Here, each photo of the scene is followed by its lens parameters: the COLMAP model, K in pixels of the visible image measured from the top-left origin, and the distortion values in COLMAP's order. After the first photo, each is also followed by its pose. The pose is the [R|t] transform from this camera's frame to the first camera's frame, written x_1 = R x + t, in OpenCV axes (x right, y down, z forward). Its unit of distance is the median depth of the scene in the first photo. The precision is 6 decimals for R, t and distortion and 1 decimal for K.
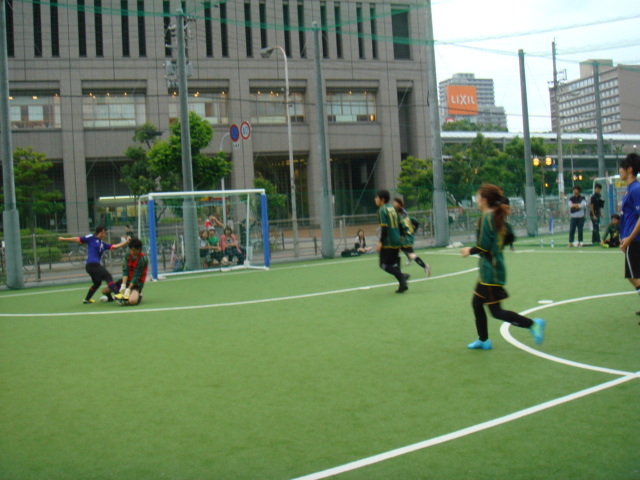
lens RADIAL K [[727.5, 0, 313.6], [0, 727.5, 236.8], [0, 0, 1]] dist [-0.135711, 0.000000]
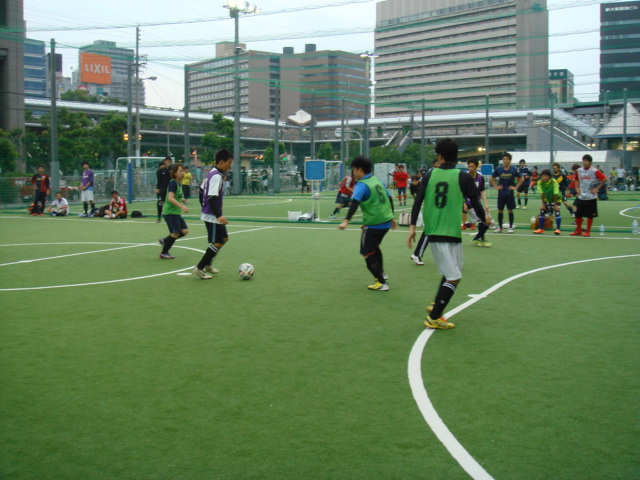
lens RADIAL K [[727.5, 0, 306.4], [0, 727.5, 242.9], [0, 0, 1]] dist [-0.135711, 0.000000]
pose [[0.887286, 0.015955, 0.460943, 0.072667], [-0.038739, 0.998448, 0.040009, -0.001257], [-0.459590, -0.053355, 0.886527, -0.097479]]
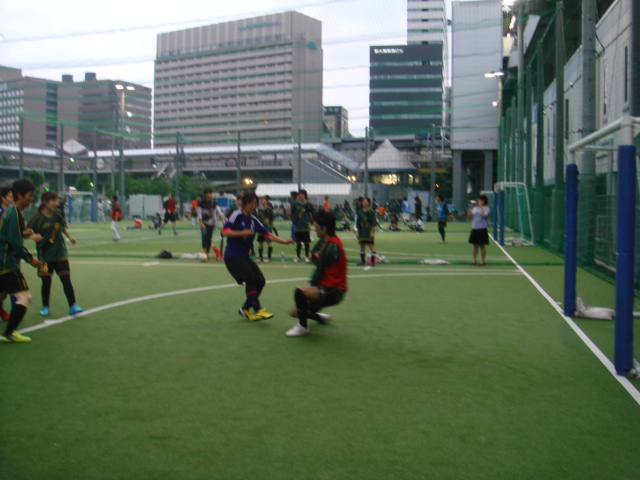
lens RADIAL K [[727.5, 0, 308.1], [0, 727.5, 240.6], [0, 0, 1]] dist [-0.135711, 0.000000]
pose [[0.715363, 0.033608, 0.697944, 0.104220], [-0.031059, 0.999385, -0.016289, -0.002939], [-0.698062, -0.010025, 0.715967, -0.137105]]
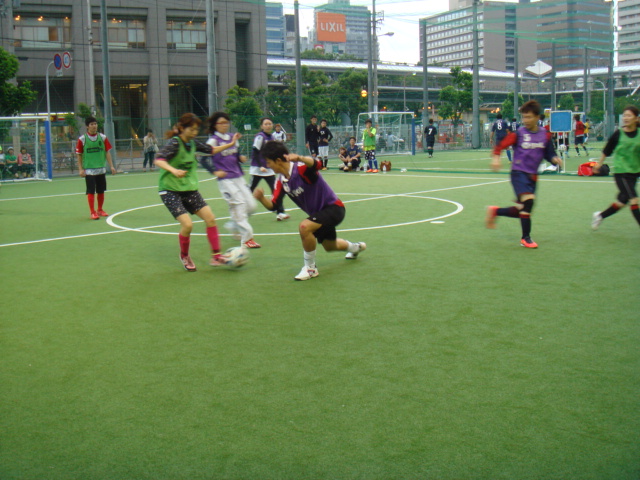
lens RADIAL K [[727.5, 0, 308.3], [0, 727.5, 226.2], [0, 0, 1]] dist [-0.135711, 0.000000]
pose [[0.986721, 0.011976, 0.161984, 0.065347], [-0.026728, 0.995655, 0.089205, 0.000102], [-0.160212, -0.092350, 0.982753, -0.103169]]
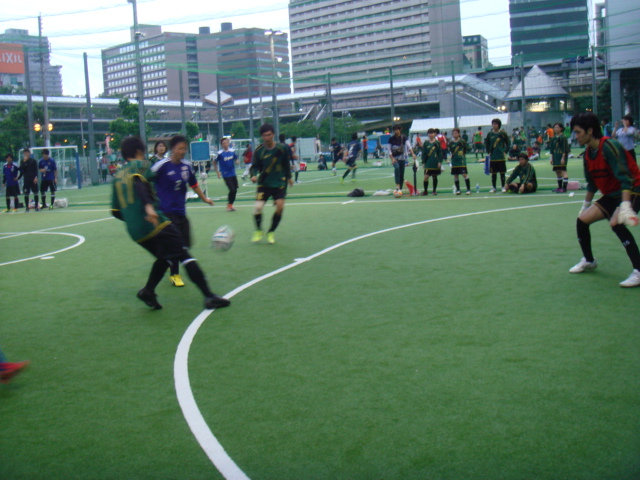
lens RADIAL K [[727.5, 0, 307.8], [0, 727.5, 224.2], [0, 0, 1]] dist [-0.135711, 0.000000]
pose [[0.837585, -0.045814, 0.544382, 0.084812], [0.024718, 0.998635, 0.046012, -0.001221], [-0.545747, -0.025083, 0.837574, -0.121834]]
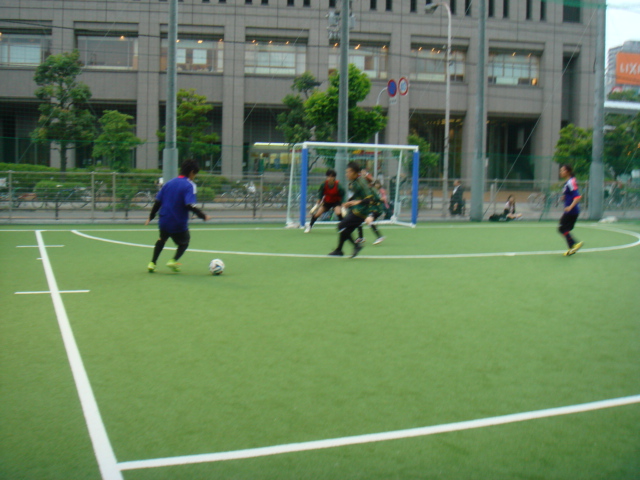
lens RADIAL K [[727.5, 0, 314.8], [0, 727.5, 234.4], [0, 0, 1]] dist [-0.135711, 0.000000]
pose [[0.976175, 0.093755, -0.195685, 0.000131], [-0.082355, 0.994440, 0.065619, 0.000404], [0.200749, -0.047940, 0.978469, -0.002502]]
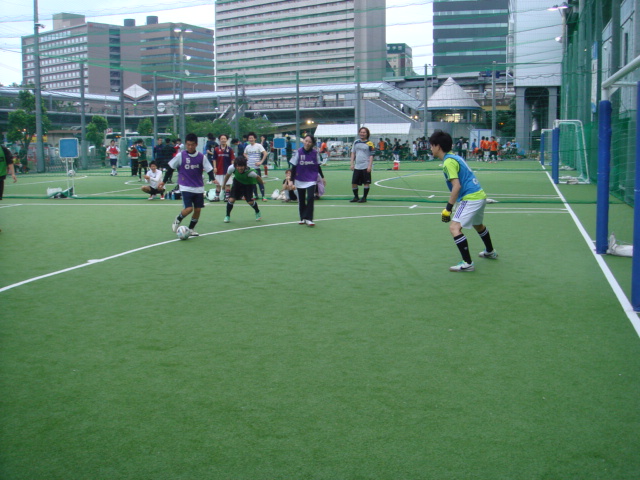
lens RADIAL K [[727.5, 0, 307.0], [0, 727.5, 239.4], [0, 0, 1]] dist [-0.135711, 0.000000]
pose [[0.776160, -0.026056, 0.629998, 0.107693], [-0.019828, 0.997643, 0.065689, -0.002797], [-0.630224, -0.063477, 0.773814, -0.145648]]
